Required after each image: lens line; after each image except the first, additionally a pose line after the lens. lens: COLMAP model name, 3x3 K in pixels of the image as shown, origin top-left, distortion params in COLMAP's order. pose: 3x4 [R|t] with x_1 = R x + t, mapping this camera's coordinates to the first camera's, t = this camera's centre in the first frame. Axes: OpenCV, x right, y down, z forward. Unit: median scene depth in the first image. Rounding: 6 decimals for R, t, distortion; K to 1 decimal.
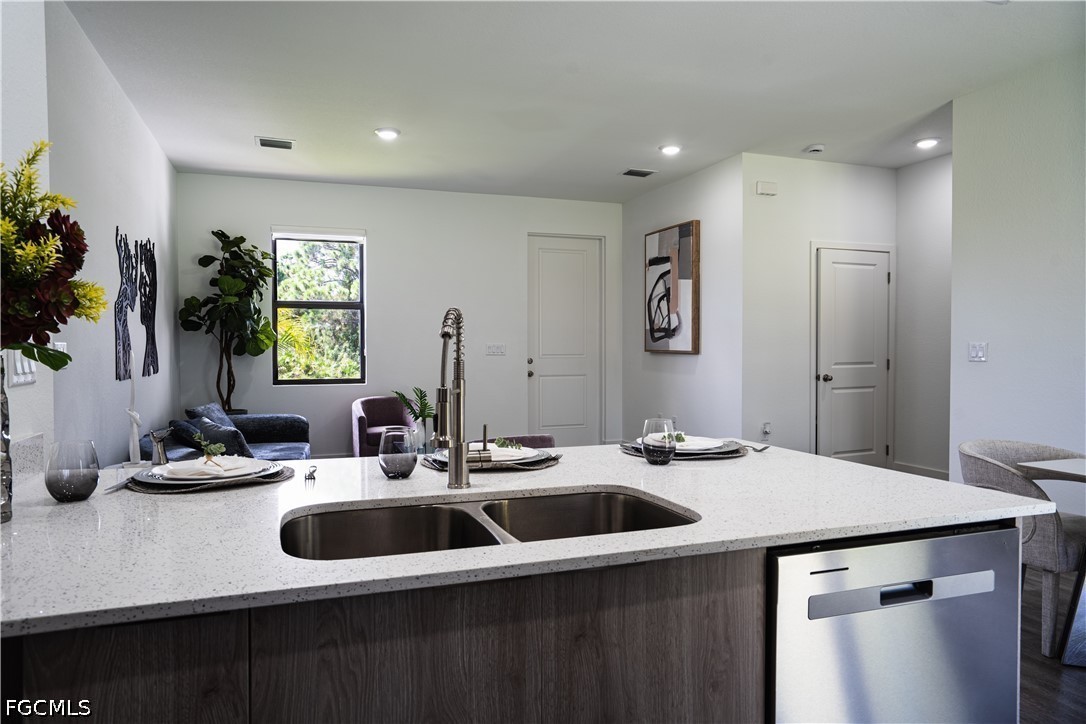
lens RADIAL K [[703.2, 0, 539.1], [0, 703.2, 349.2], [0, 0, 1]] dist [-0.006808, -0.001899]
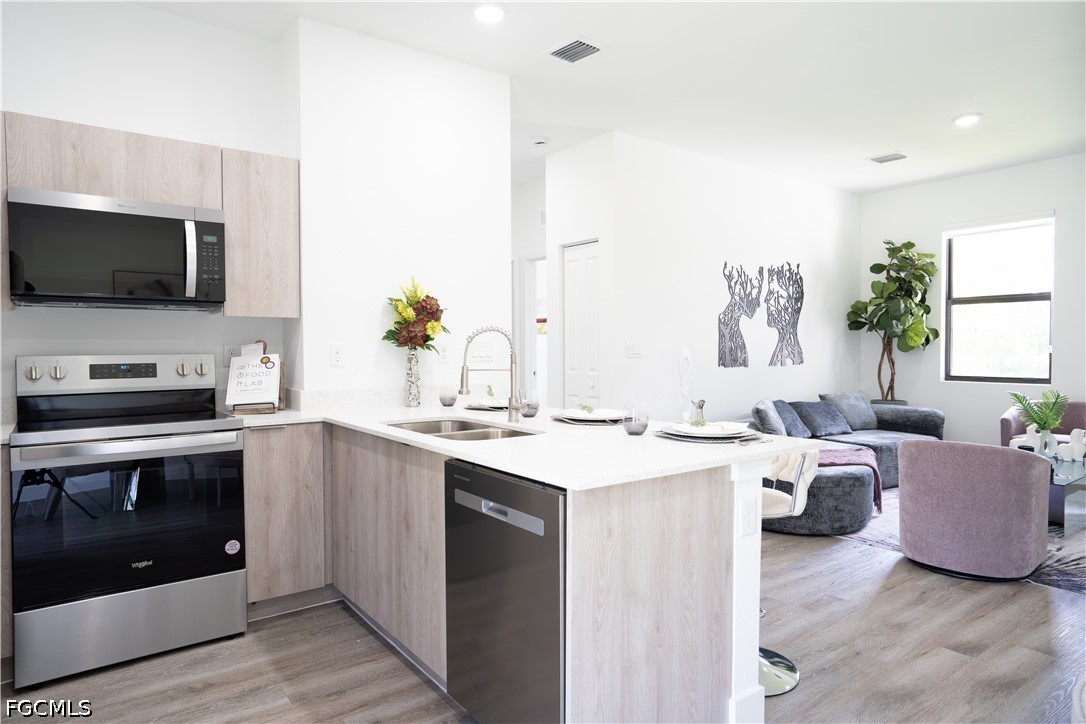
lens RADIAL K [[676.9, 0, 537.4], [0, 676.9, 362.2], [0, 0, 1]] dist [-0.023784, 0.041916]
pose [[0.284508, 0.026007, -0.958321, 0.434216], [-0.000865, 0.999639, 0.026872, -0.001517], [0.958673, -0.006817, 0.284427, 0.152194]]
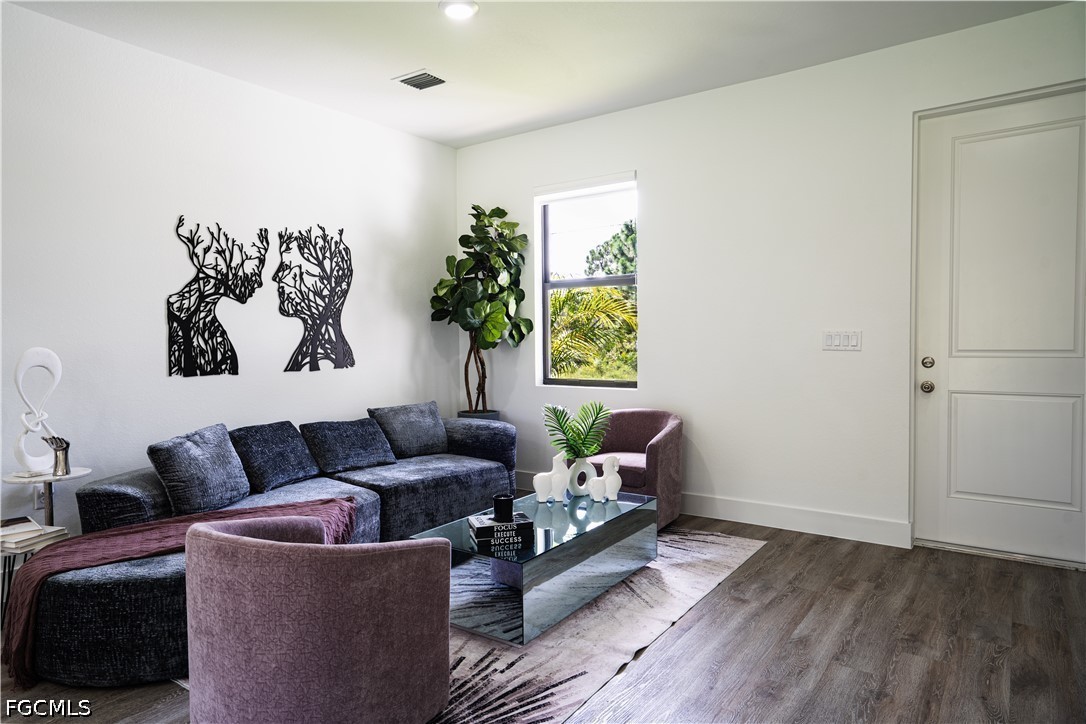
lens RADIAL K [[676.9, 0, 537.4], [0, 676.9, 362.2], [0, 0, 1]] dist [-0.023784, 0.041916]
pose [[0.538089, 0.027106, -0.842452, 0.304568], [0.005260, 0.999355, 0.035515, -0.002599], [0.842872, -0.023542, 0.537600, 0.613902]]
